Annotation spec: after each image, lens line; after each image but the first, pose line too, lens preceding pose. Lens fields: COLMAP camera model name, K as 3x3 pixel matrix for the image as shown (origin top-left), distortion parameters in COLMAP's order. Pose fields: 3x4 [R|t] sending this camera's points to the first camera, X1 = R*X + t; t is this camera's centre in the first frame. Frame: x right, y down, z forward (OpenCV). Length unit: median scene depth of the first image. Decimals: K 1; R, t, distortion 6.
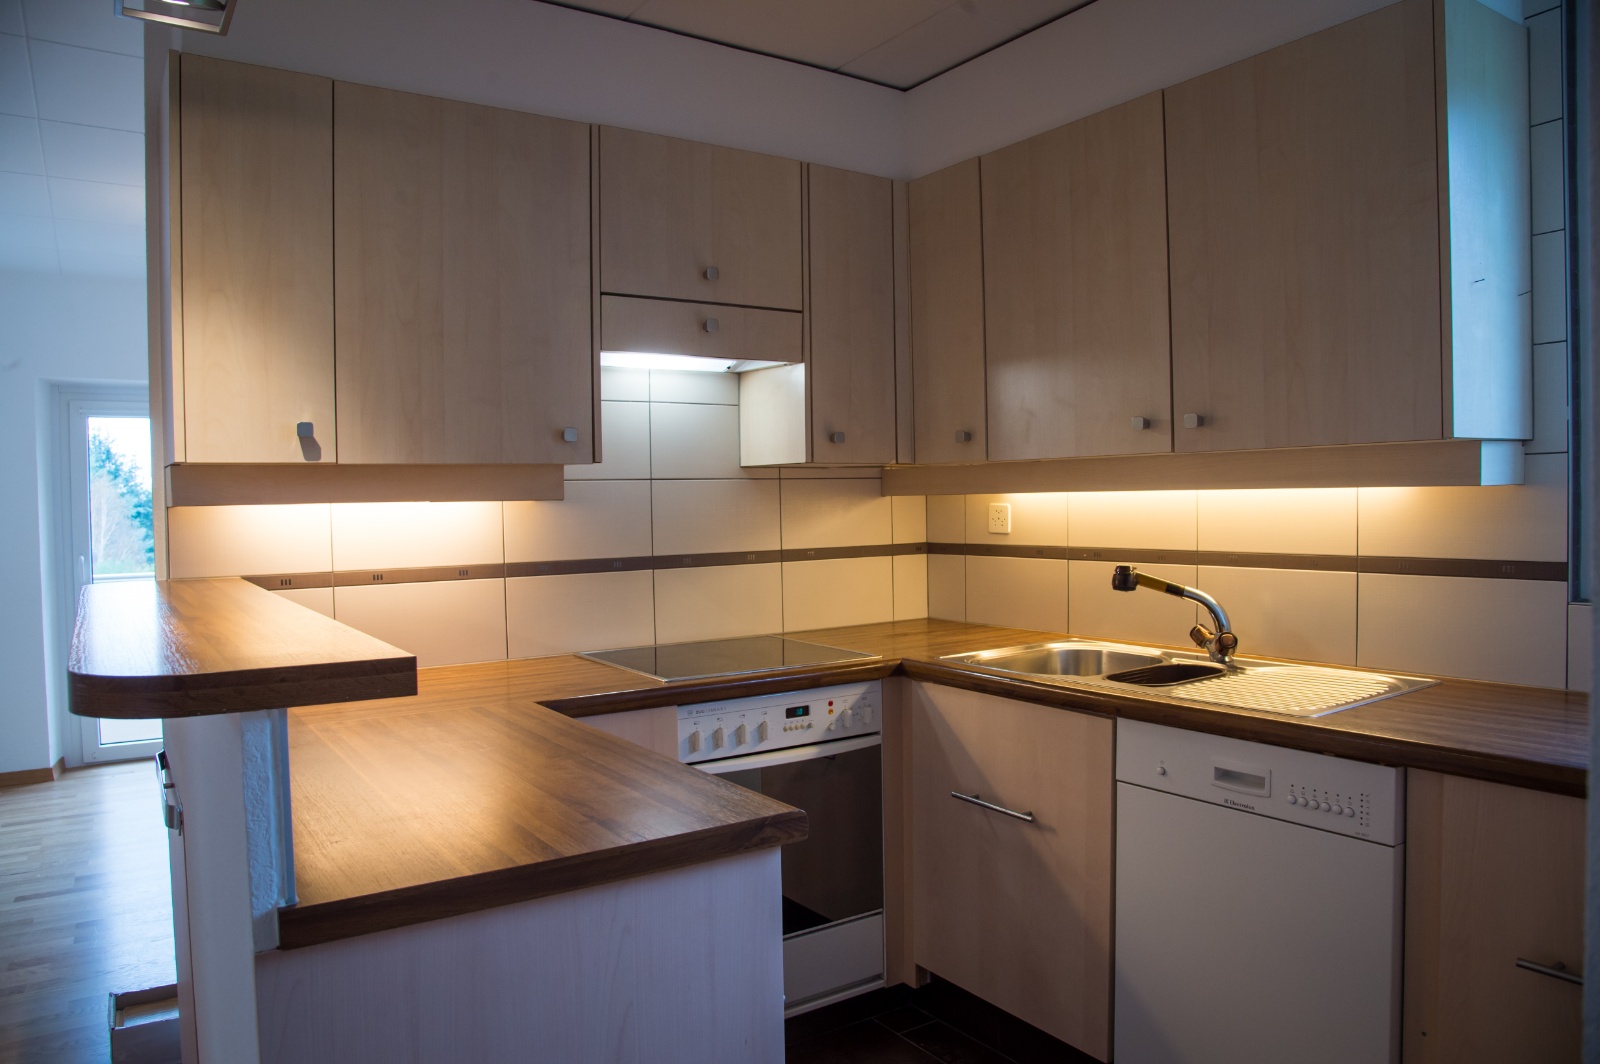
lens RADIAL K [[1088.5, 0, 791.5], [0, 1088.5, 536.0], [0, 0, 1]] dist [-0.117998, 0.074865]
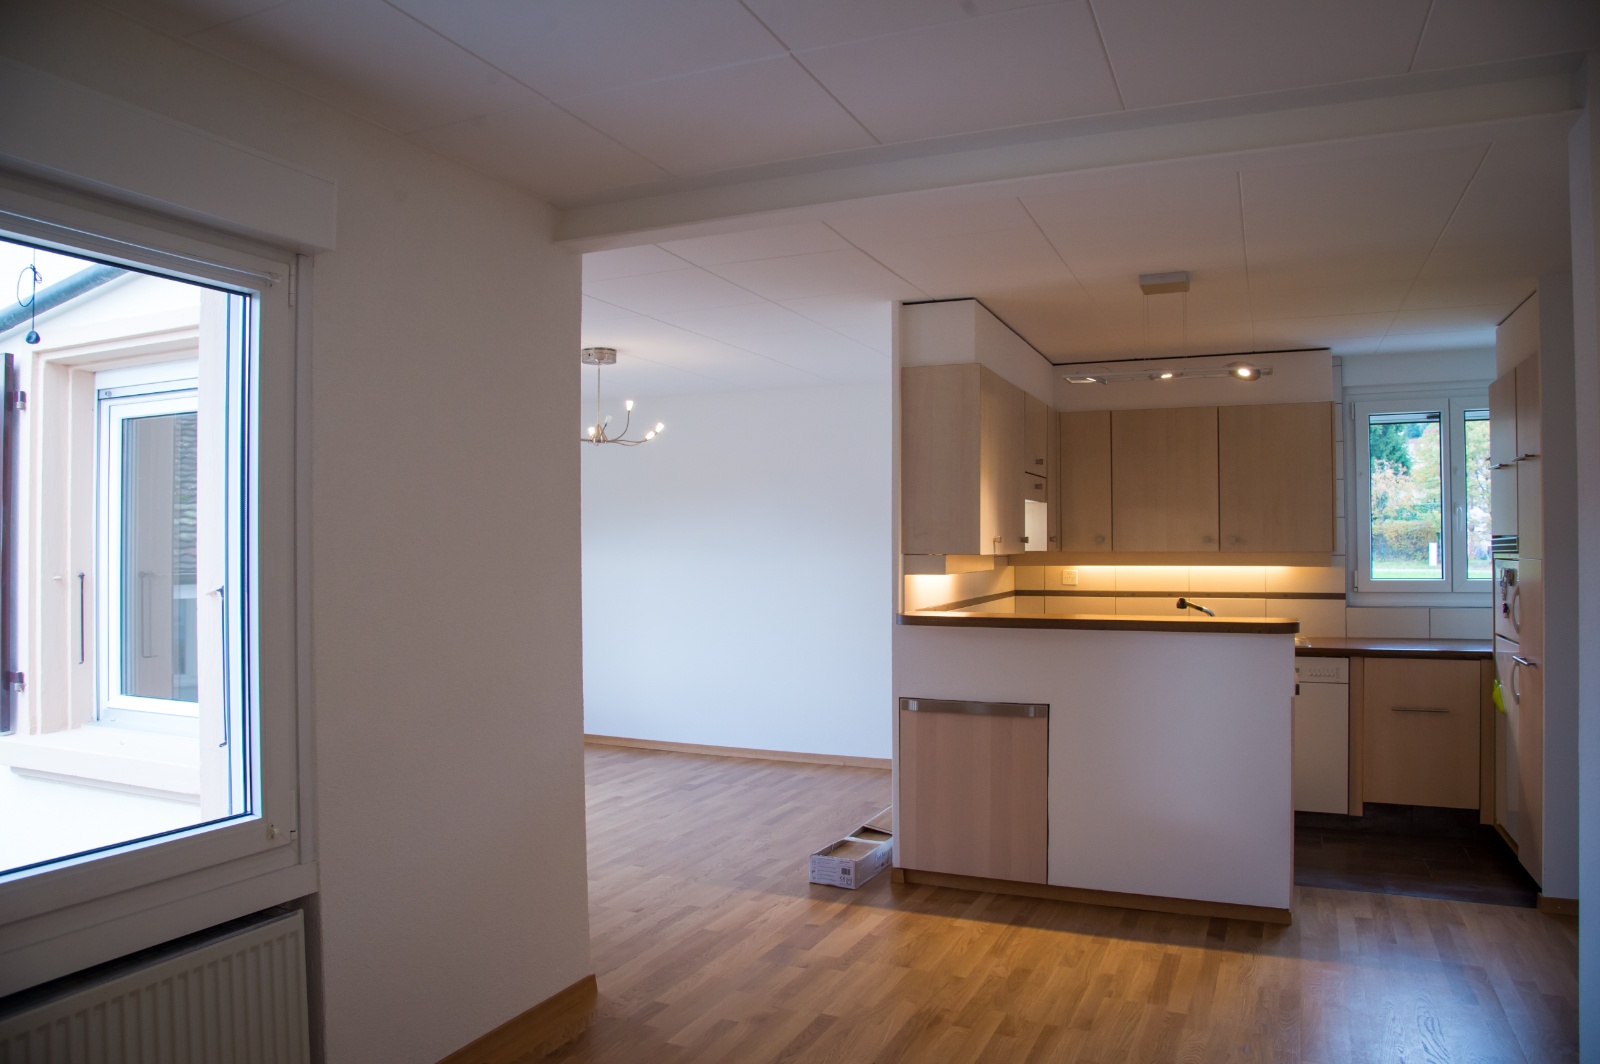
lens RADIAL K [[1088.5, 0, 791.5], [0, 1088.5, 536.0], [0, 0, 1]] dist [-0.117998, 0.074865]
pose [[0.844433, 0.019492, 0.535306, -1.586924], [0.005000, 0.999007, -0.044264, -0.008431], [-0.535638, 0.040055, 0.843497, -0.498022]]
